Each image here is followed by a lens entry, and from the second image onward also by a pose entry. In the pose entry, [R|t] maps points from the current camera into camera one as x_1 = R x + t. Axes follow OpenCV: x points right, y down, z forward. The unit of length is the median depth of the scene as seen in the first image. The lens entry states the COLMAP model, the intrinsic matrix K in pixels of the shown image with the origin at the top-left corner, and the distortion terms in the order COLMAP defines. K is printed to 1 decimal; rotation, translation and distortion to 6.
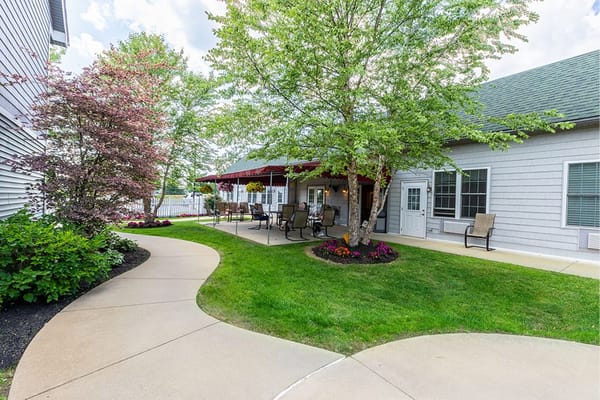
lens RADIAL K [[273.3, 0, 300.0], [0, 273.3, 200.0], [0, 0, 1]] dist [-0.001303, -0.000250]
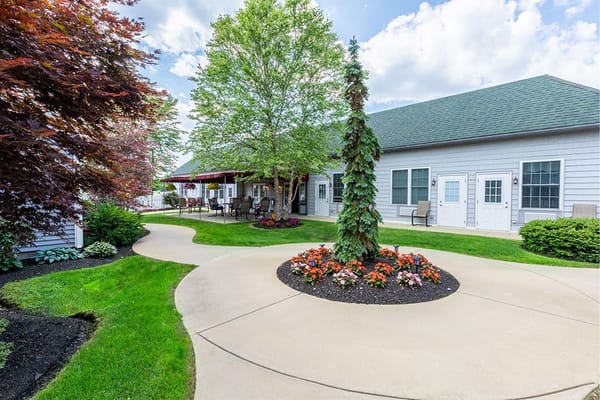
lens RADIAL K [[273.3, 0, 300.0], [0, 273.3, 200.0], [0, 0, 1]] dist [-0.001303, -0.000250]
pose [[0.983862, -0.030573, 0.176299, 0.025683], [0.026758, 0.999354, 0.023980, 0.003567], [-0.176919, -0.018875, 0.984044, -0.424036]]
